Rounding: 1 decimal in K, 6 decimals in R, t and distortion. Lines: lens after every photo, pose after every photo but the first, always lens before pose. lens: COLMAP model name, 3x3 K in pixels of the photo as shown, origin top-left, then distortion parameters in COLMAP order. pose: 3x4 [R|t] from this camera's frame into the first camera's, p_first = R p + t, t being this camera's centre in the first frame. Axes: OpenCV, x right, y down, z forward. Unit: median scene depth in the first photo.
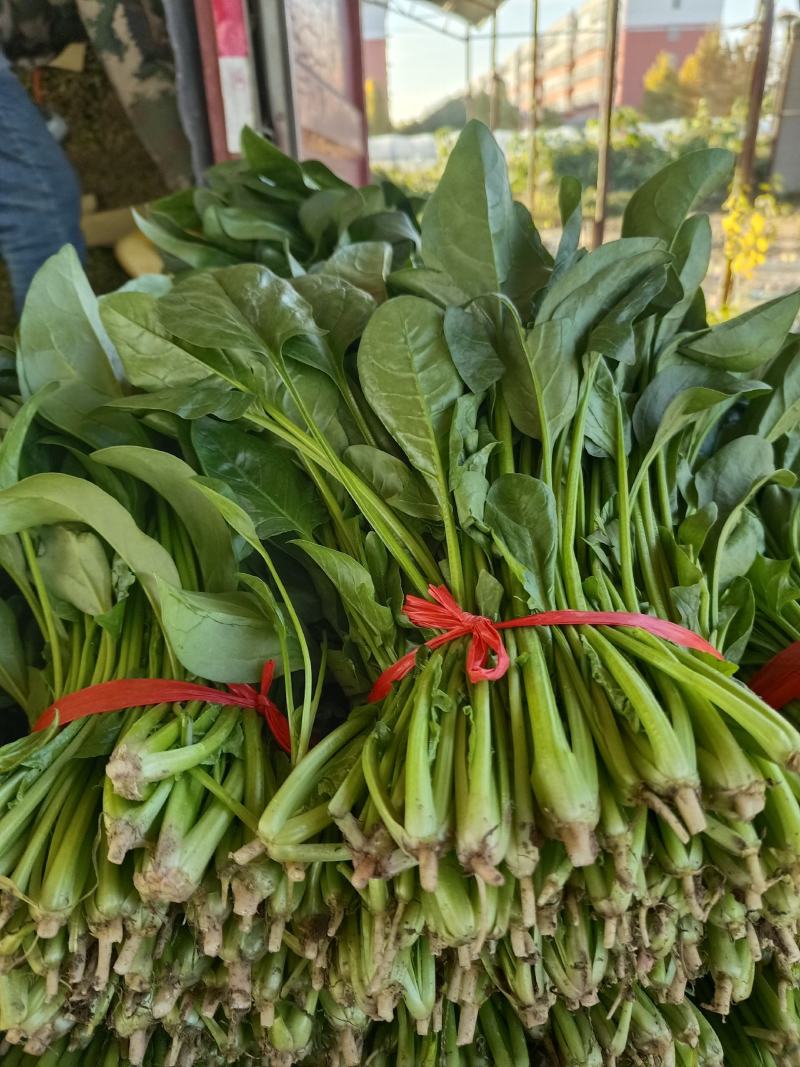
lens RADIAL K [[736.2, 0, 400.0], [0, 736.2, 533.5], [0, 0, 1]] dist [0.006212, 0.004764]
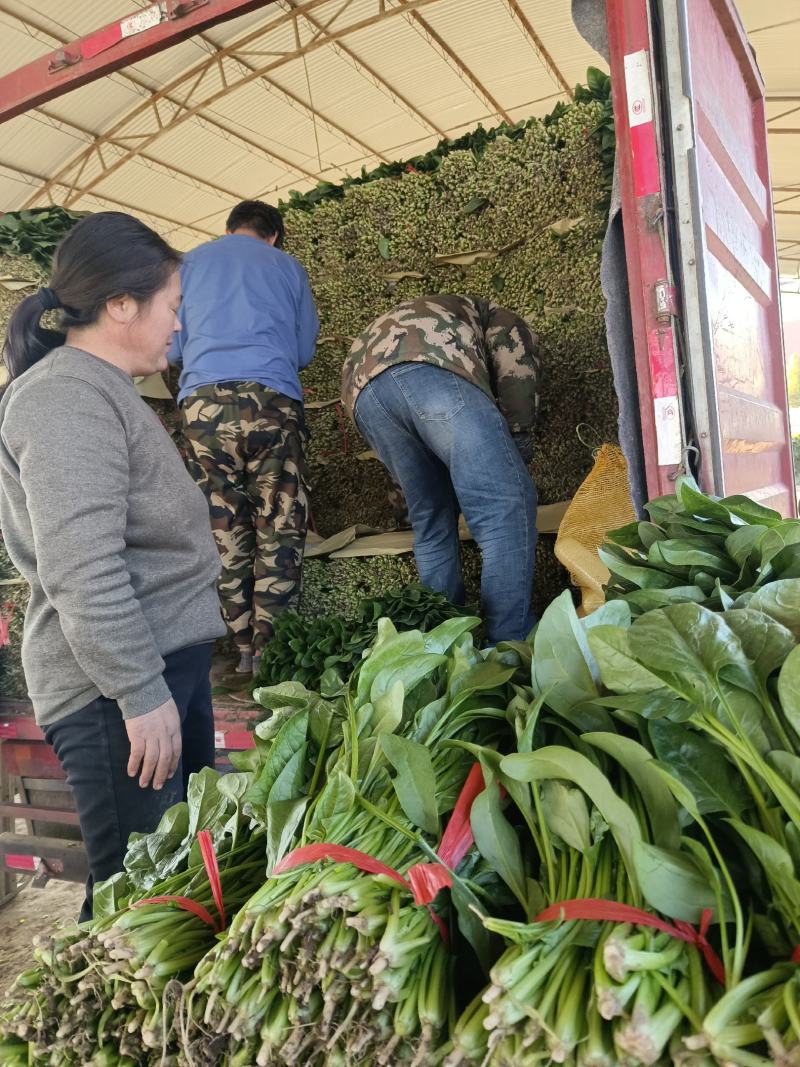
lens RADIAL K [[736.2, 0, 400.0], [0, 736.2, 533.5], [0, 0, 1]] dist [0.006212, 0.004764]
pose [[0.862566, -0.023845, -0.505383, 0.036530], [-0.144508, 0.945667, -0.291258, -0.004127], [0.484869, 0.324261, 0.812254, -0.549032]]
